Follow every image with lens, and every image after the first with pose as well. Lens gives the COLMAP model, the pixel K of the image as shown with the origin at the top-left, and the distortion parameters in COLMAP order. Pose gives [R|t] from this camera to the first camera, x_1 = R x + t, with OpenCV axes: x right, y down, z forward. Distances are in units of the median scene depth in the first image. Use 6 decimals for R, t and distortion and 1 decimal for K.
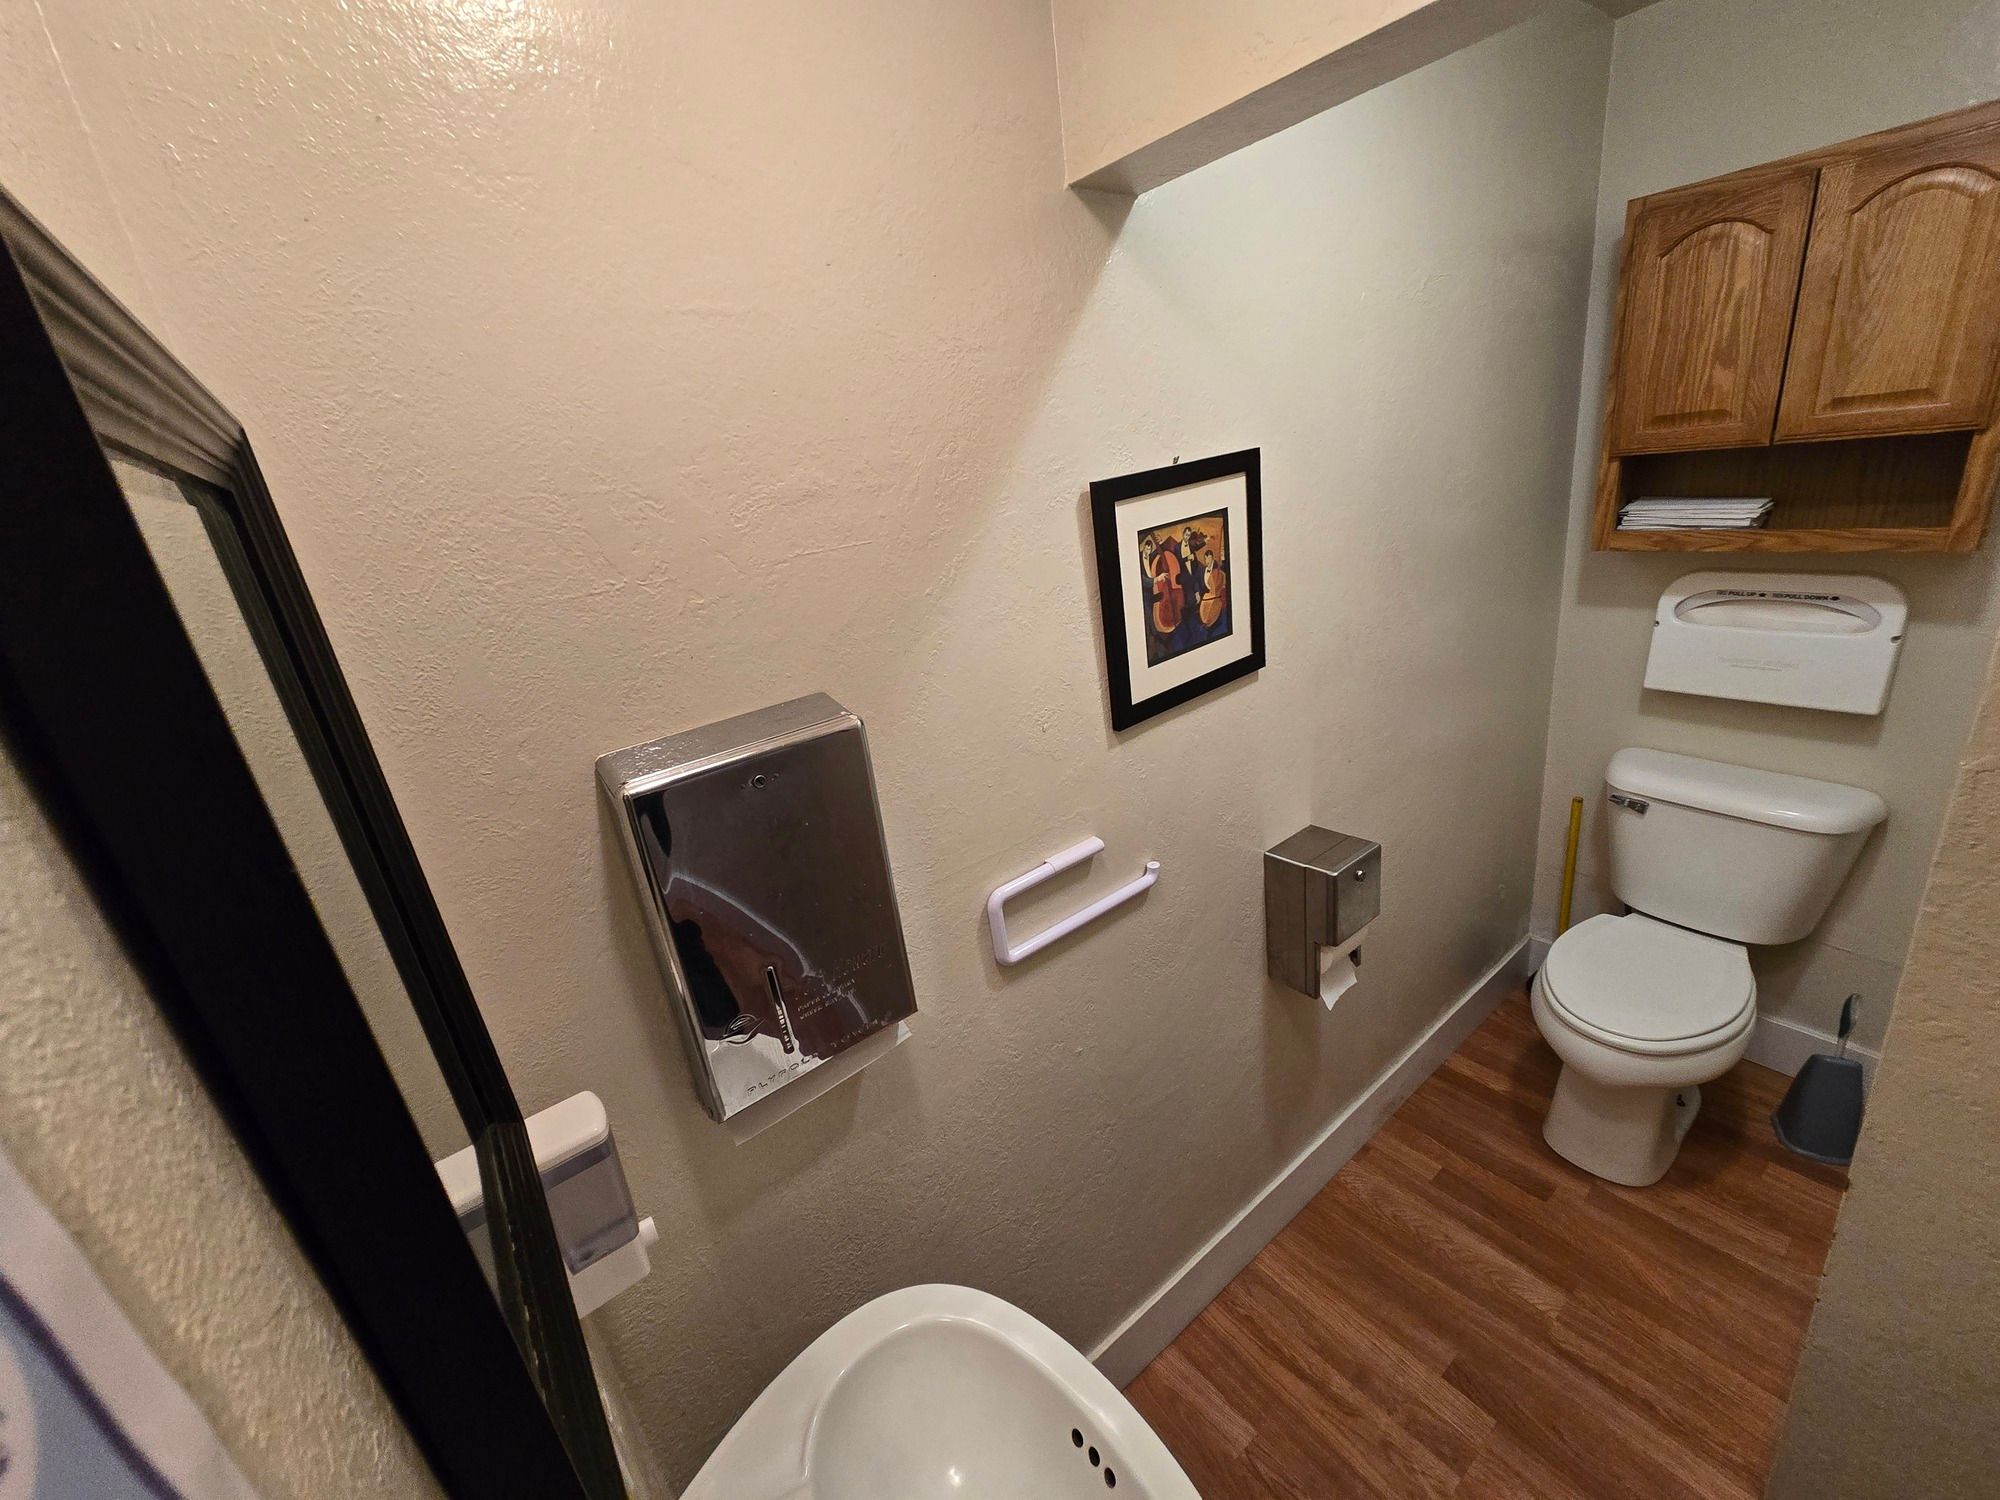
lens RADIAL K [[814.7, 0, 1000.7], [0, 814.7, 751.4], [0, 0, 1]] dist [-0.002014, -0.001014]
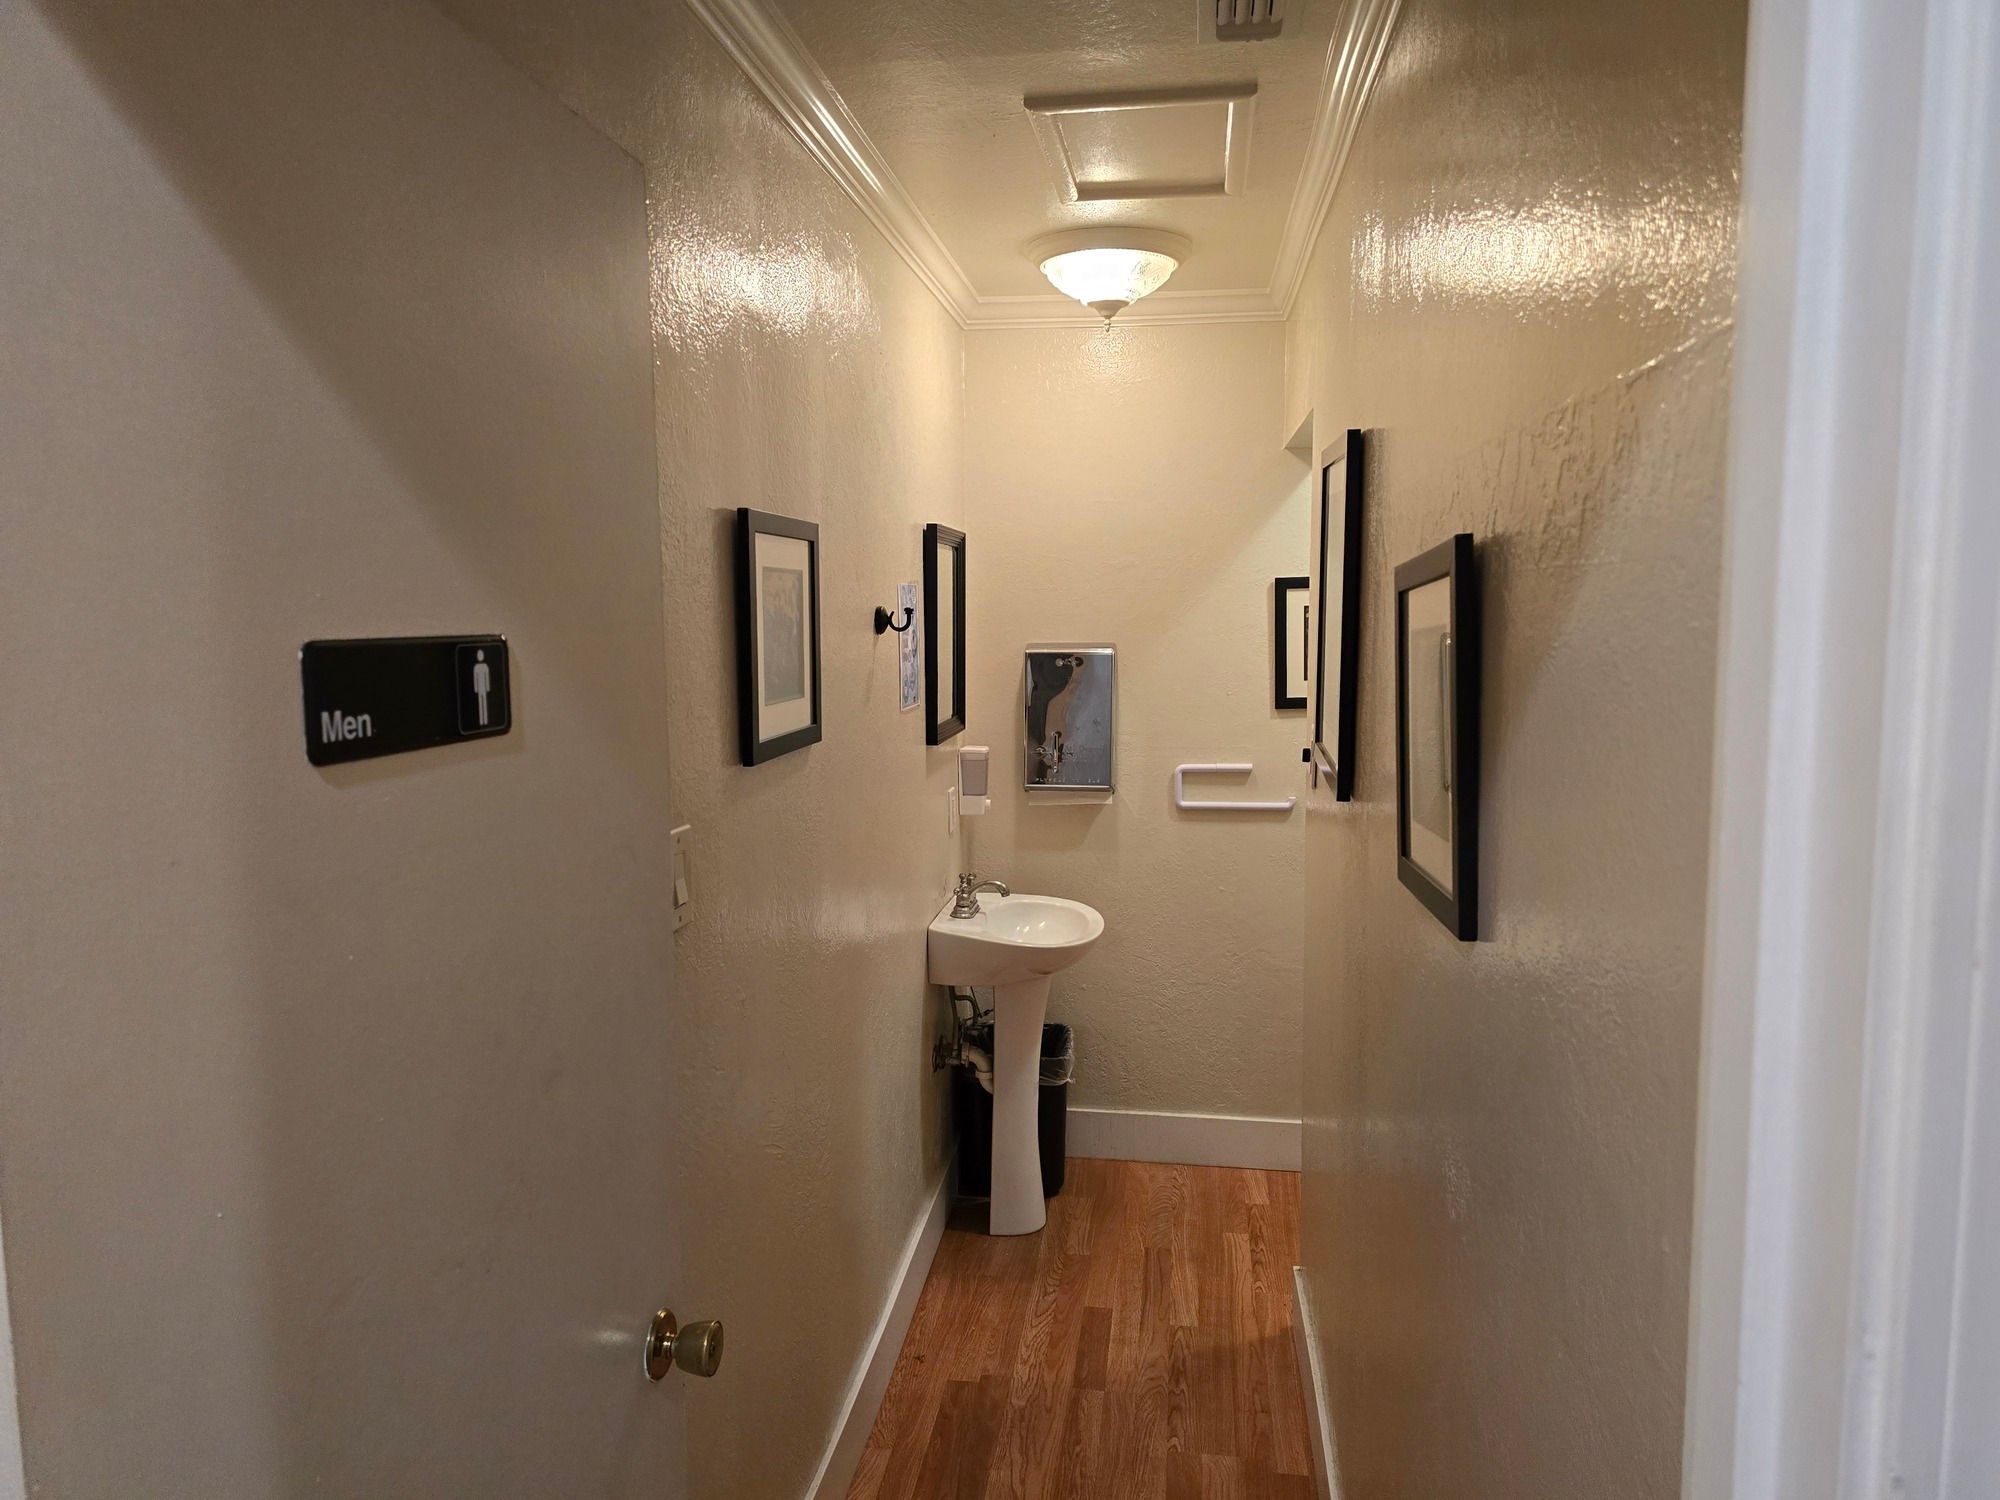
lens RADIAL K [[1336.1, 0, 999.4], [0, 1336.1, 747.2], [0, 0, 1]] dist [0.054442, -0.047624]
pose [[0.691754, 0.198761, -0.694241, 1.942658], [-0.316796, 0.947453, -0.044406, 0.411225], [0.648935, 0.250651, 0.718372, -1.649232]]
